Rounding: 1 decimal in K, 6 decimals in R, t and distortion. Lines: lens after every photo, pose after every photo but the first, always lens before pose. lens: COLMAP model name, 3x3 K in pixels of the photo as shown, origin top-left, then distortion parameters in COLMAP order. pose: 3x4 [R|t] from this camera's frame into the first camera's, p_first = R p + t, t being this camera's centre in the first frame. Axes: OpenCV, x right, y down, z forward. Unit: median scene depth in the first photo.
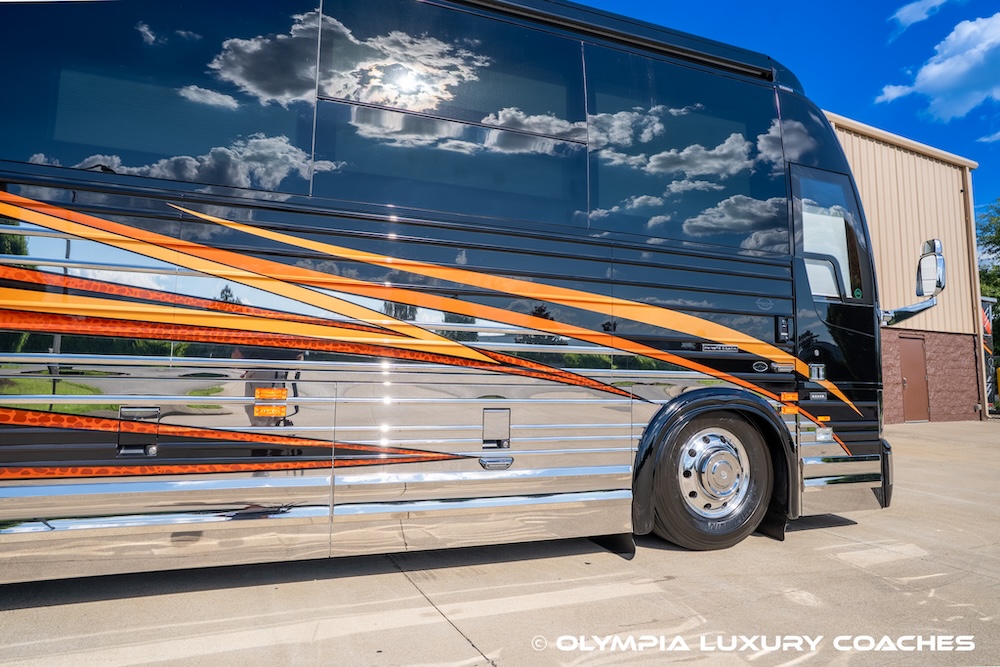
lens RADIAL K [[598.4, 0, 500.0], [0, 598.4, 333.5], [0, 0, 1]] dist [-0.006205, -0.000800]
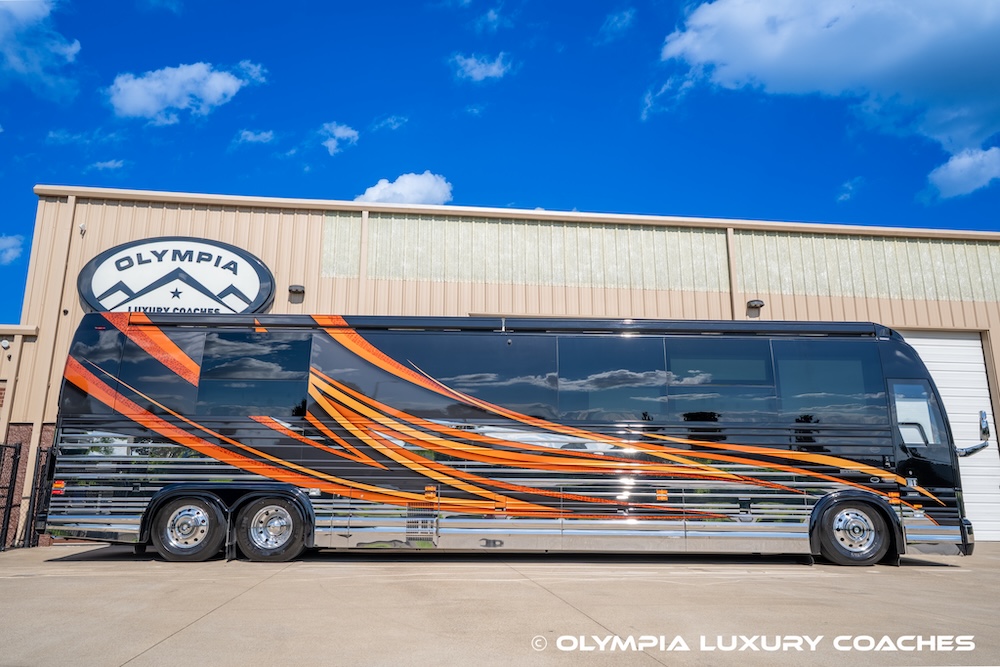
lens RADIAL K [[727.3, 0, 500.0], [0, 727.3, 333.5], [0, 0, 1]] dist [0.013842, 0.005235]
pose [[0.941234, -0.082089, -0.327628, 0.073541], [0.033276, 0.987834, -0.151911, -0.105773], [0.336113, 0.132081, 0.932514, -1.884962]]
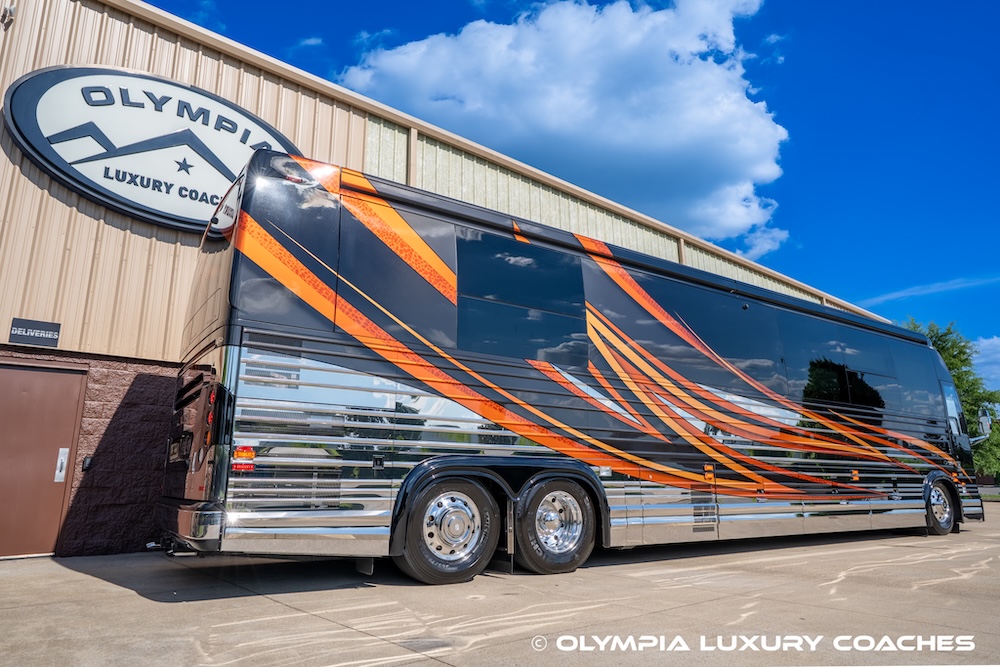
lens RADIAL K [[612.8, 0, 500.0], [0, 612.8, 333.5], [0, 0, 1]] dist [-0.001406, 0.003834]
pose [[0.976742, 0.044578, 0.209733, -1.962714], [-0.014652, 0.989739, -0.142131, -0.089046], [-0.213917, 0.135752, 0.967373, -1.181203]]
